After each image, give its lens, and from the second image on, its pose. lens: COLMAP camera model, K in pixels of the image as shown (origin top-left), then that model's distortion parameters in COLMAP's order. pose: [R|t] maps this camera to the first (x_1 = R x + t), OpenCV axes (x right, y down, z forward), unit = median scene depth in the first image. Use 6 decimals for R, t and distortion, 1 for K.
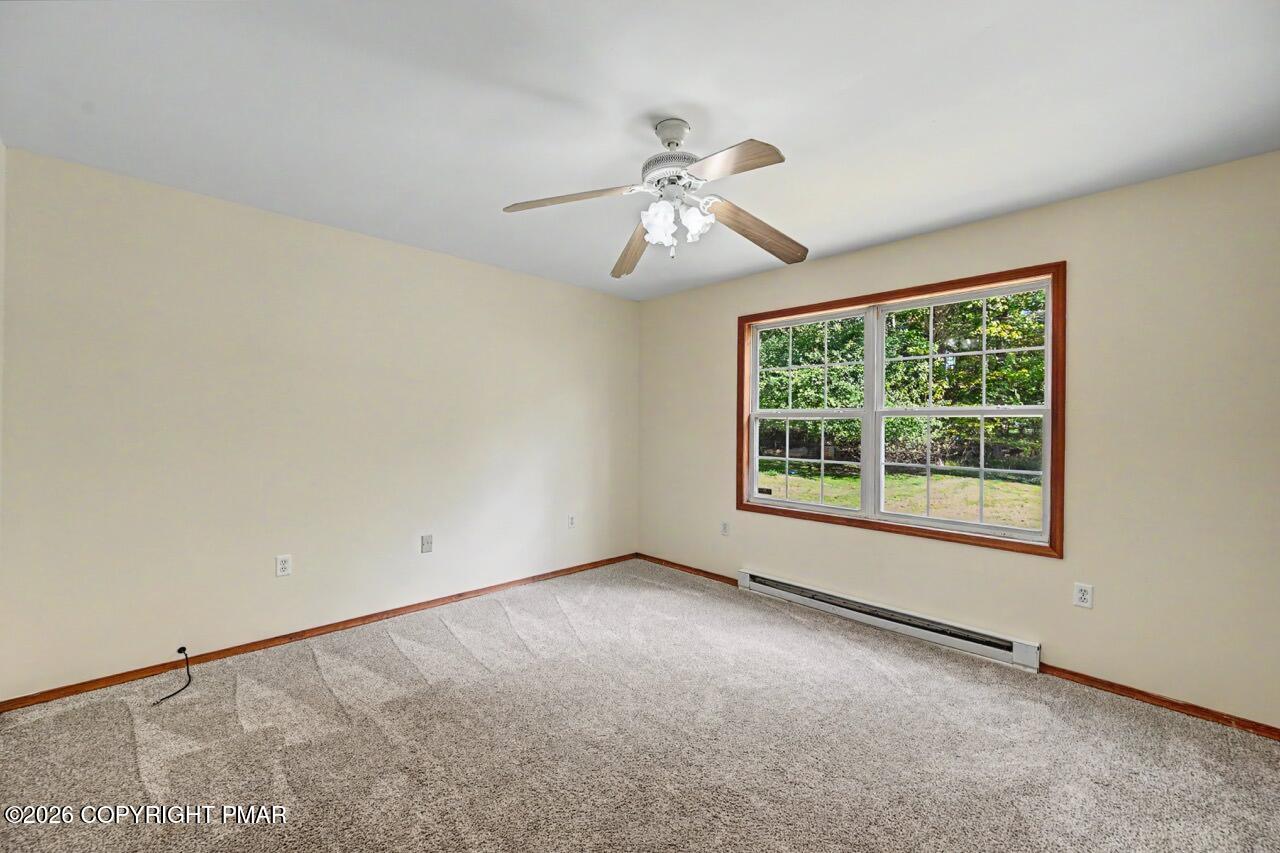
lens RADIAL K [[517.1, 0, 640.0], [0, 517.1, 426.5], [0, 0, 1]] dist [0.000351, 0.000152]
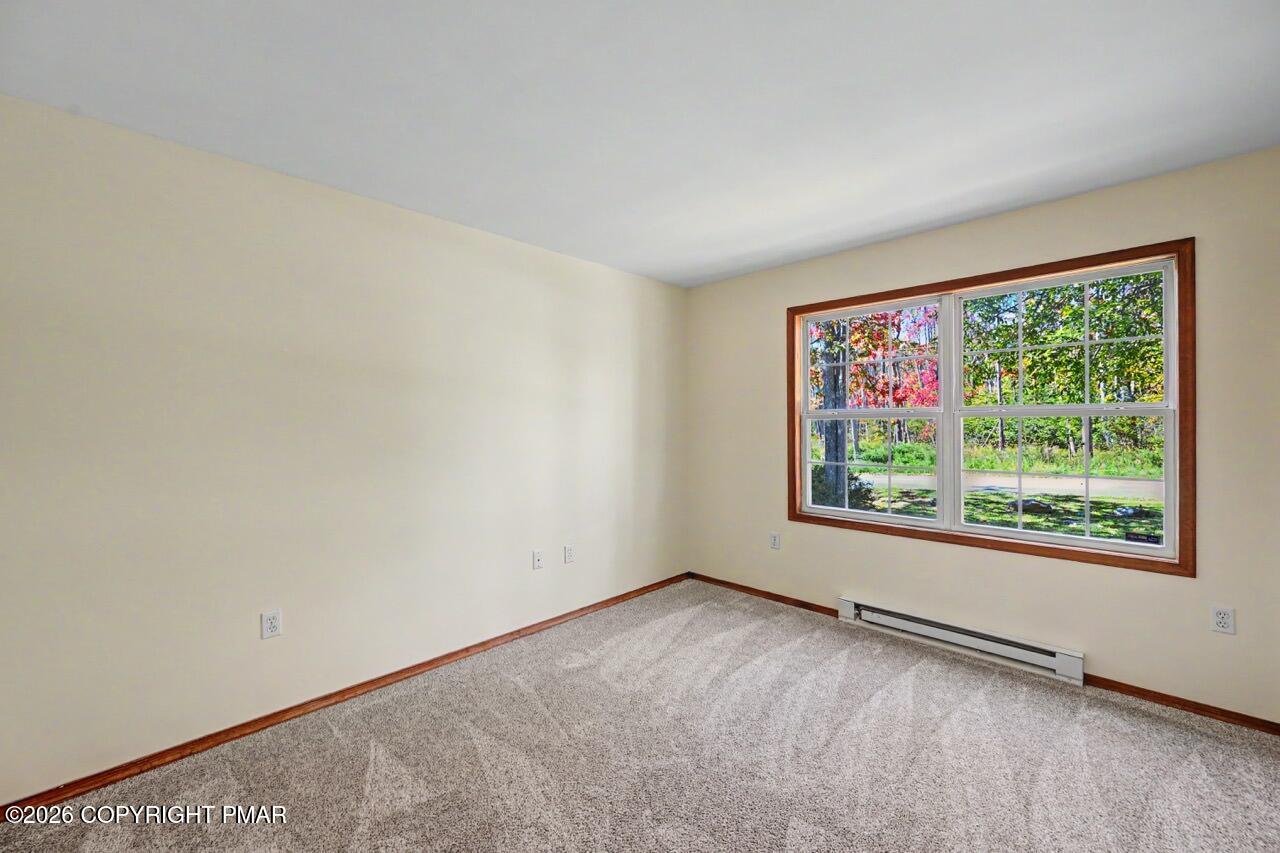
lens RADIAL K [[509.1, 0, 638.5], [0, 509.1, 429.9], [0, 0, 1]] dist [0.002078, 0.000001]
pose [[0.999414, -0.006624, 0.033576, -0.103740], [0.006578, 0.999977, 0.001498, -0.000852], [-0.033585, -0.001277, 0.999435, 0.113489]]
